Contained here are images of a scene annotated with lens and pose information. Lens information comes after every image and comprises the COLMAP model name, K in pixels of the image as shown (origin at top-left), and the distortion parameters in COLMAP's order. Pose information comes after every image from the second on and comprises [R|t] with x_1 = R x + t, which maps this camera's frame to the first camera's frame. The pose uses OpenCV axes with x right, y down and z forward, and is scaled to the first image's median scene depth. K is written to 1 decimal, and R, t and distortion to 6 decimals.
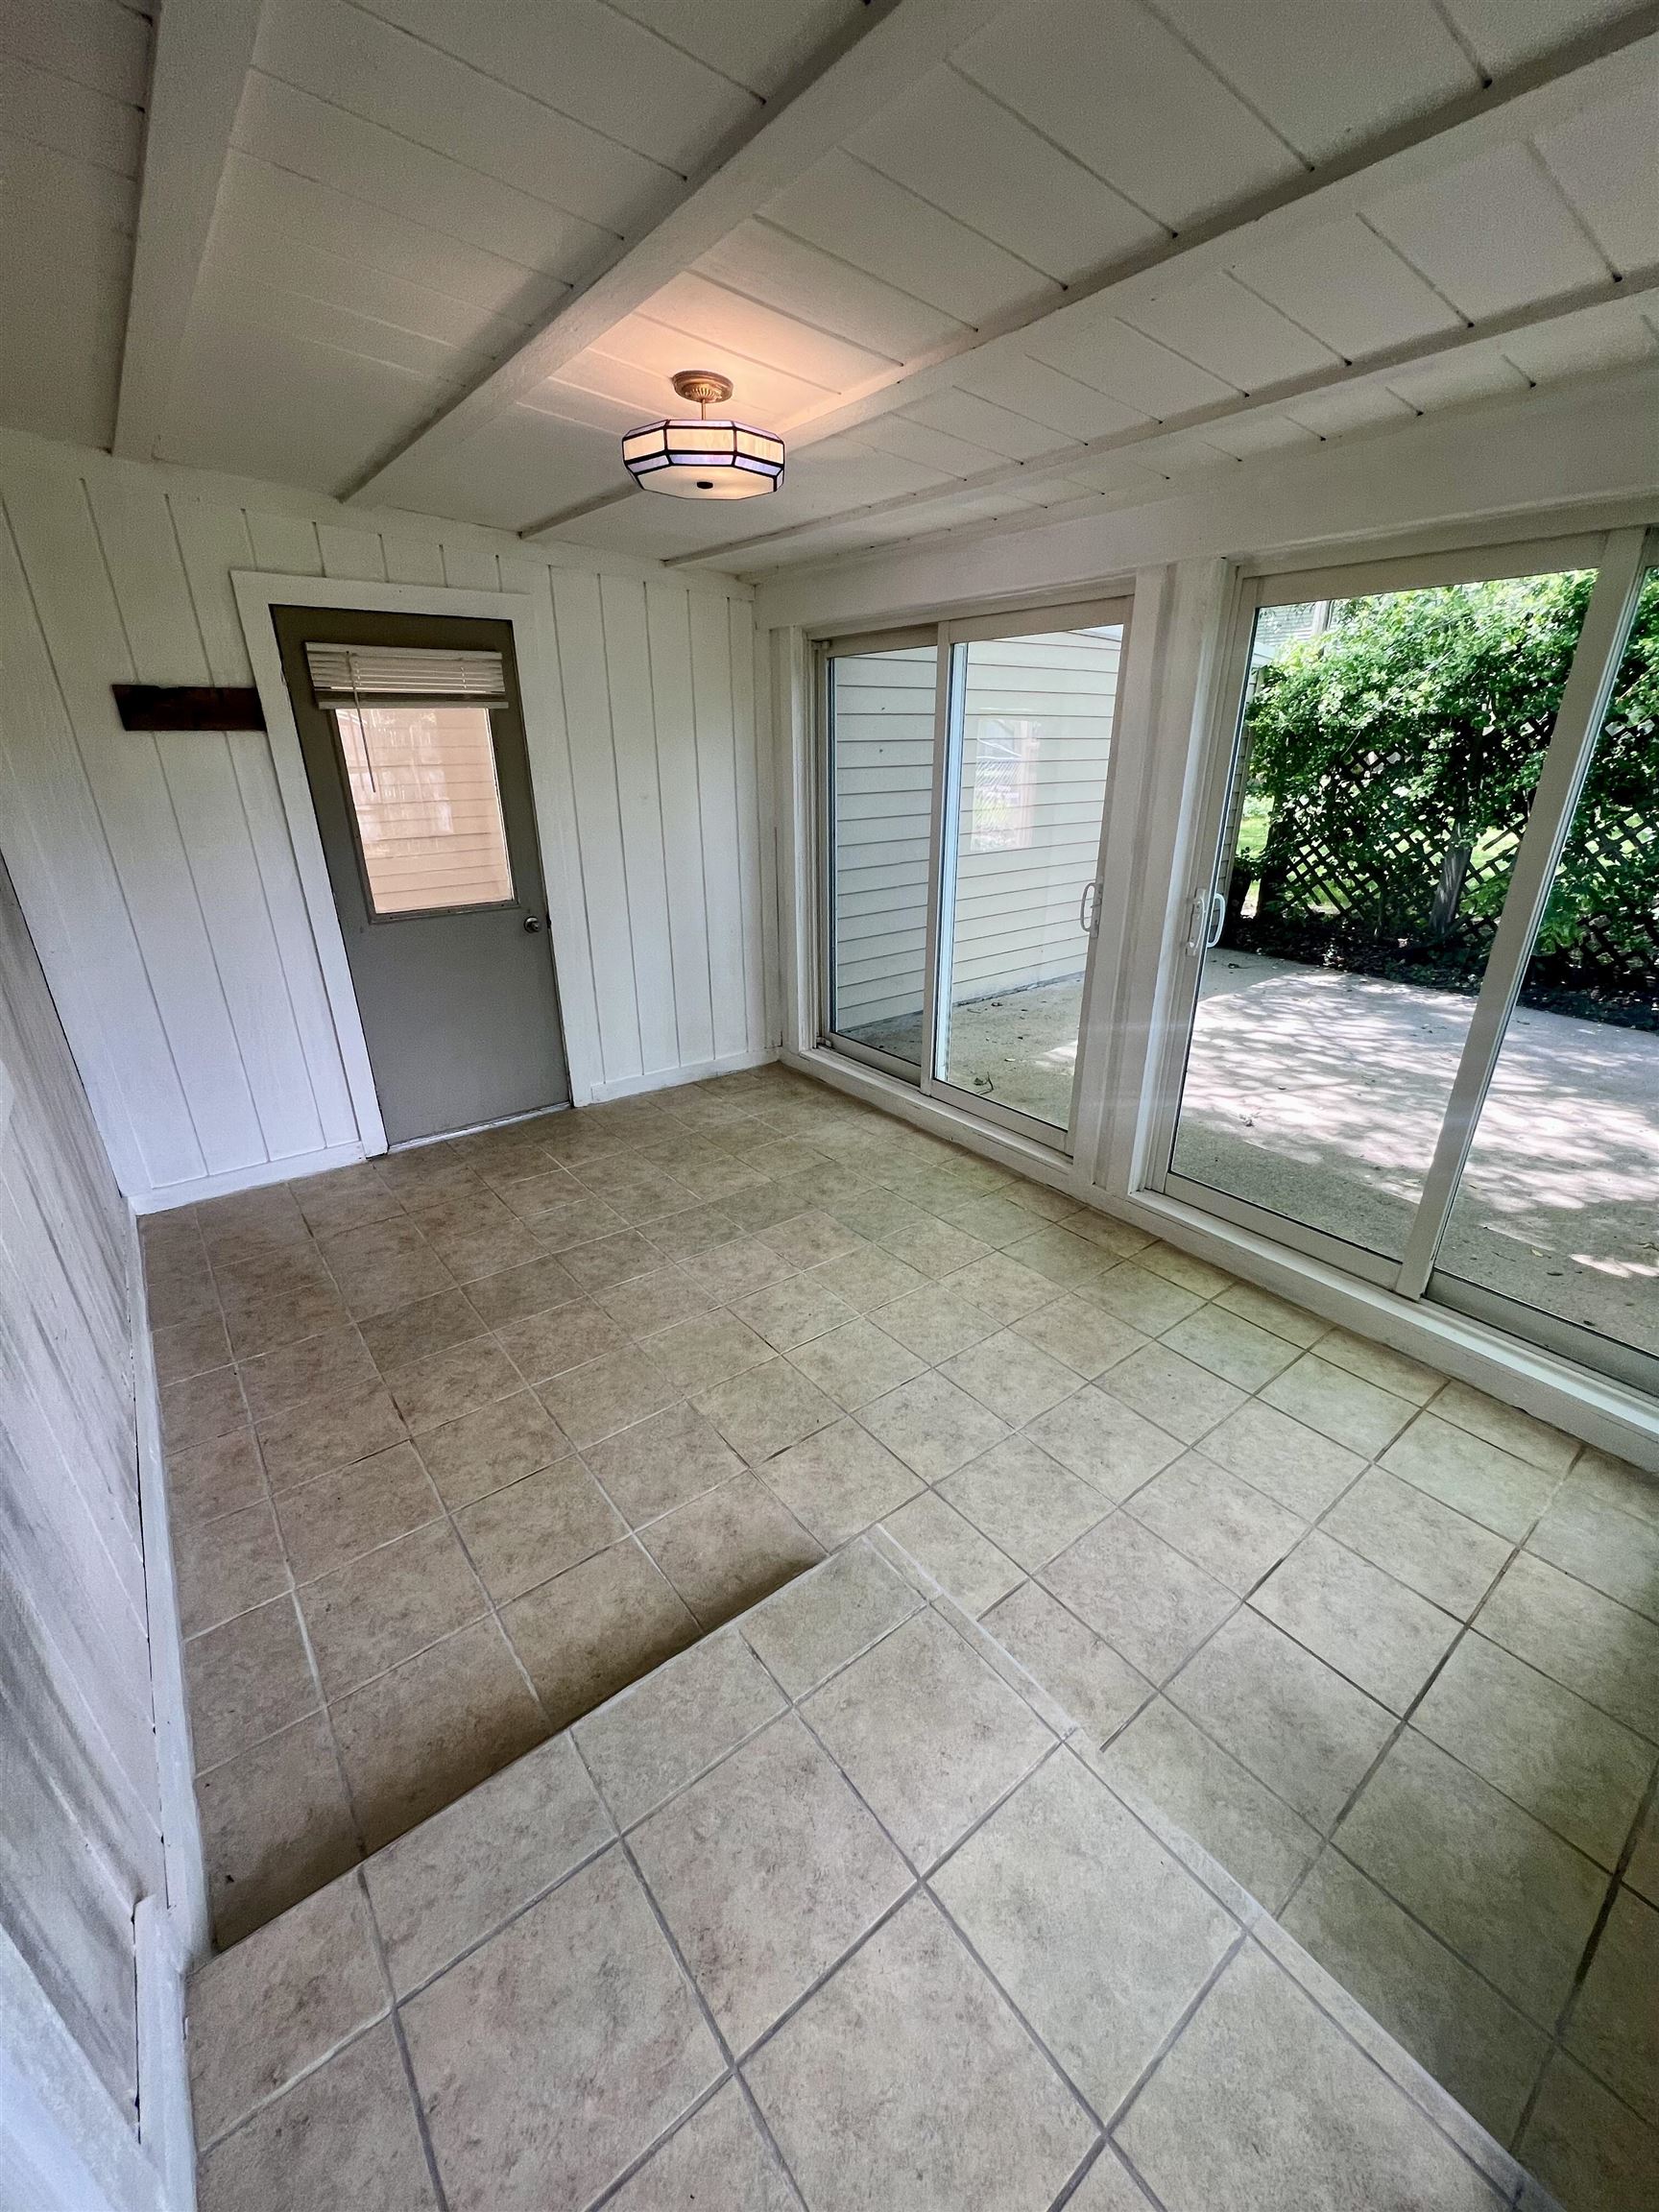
lens RADIAL K [[886.0, 0, 837.0], [0, 886.0, 1111.8], [0, 0, 1]] dist [0.001538, -0.000043]
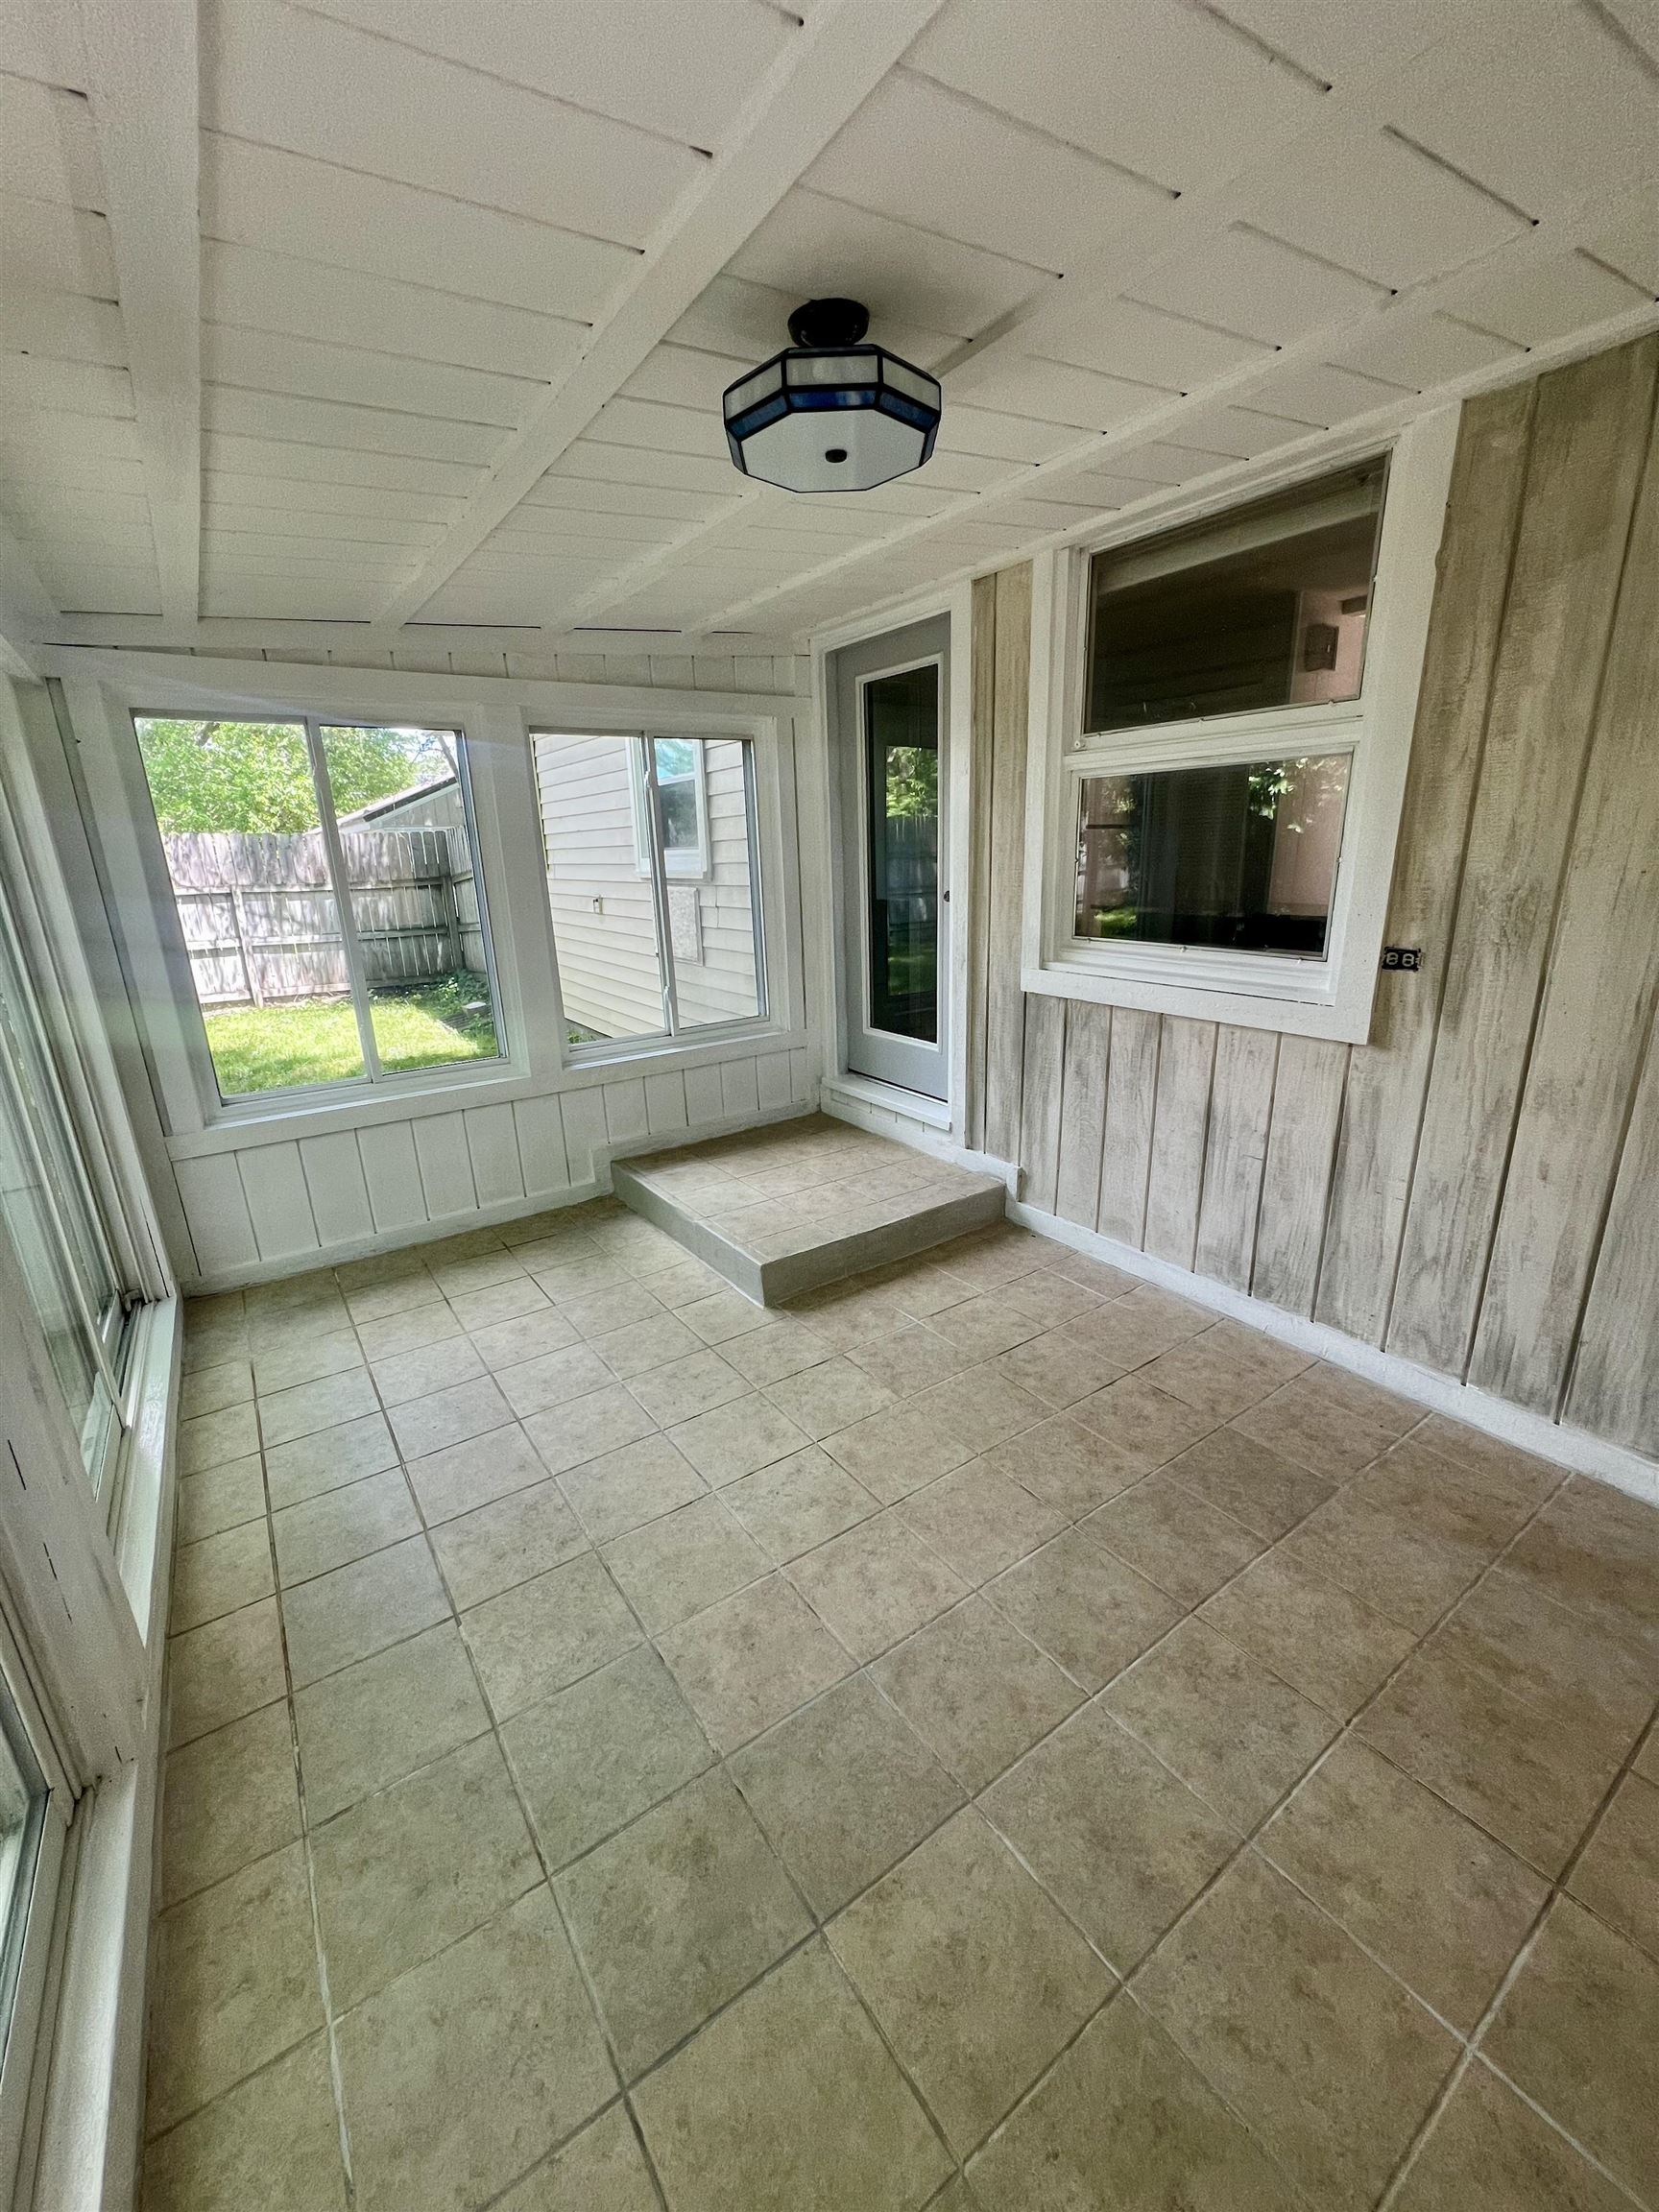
lens RADIAL K [[886.0, 0, 830.2], [0, 886.0, 1109.4], [0, 0, 1]] dist [0.001538, -0.000043]
pose [[-0.997401, 0.012812, 0.070909, -0.153053], [0.054771, 0.774248, 0.630508, -0.598139], [-0.046823, 0.632752, -0.772937, 1.529250]]
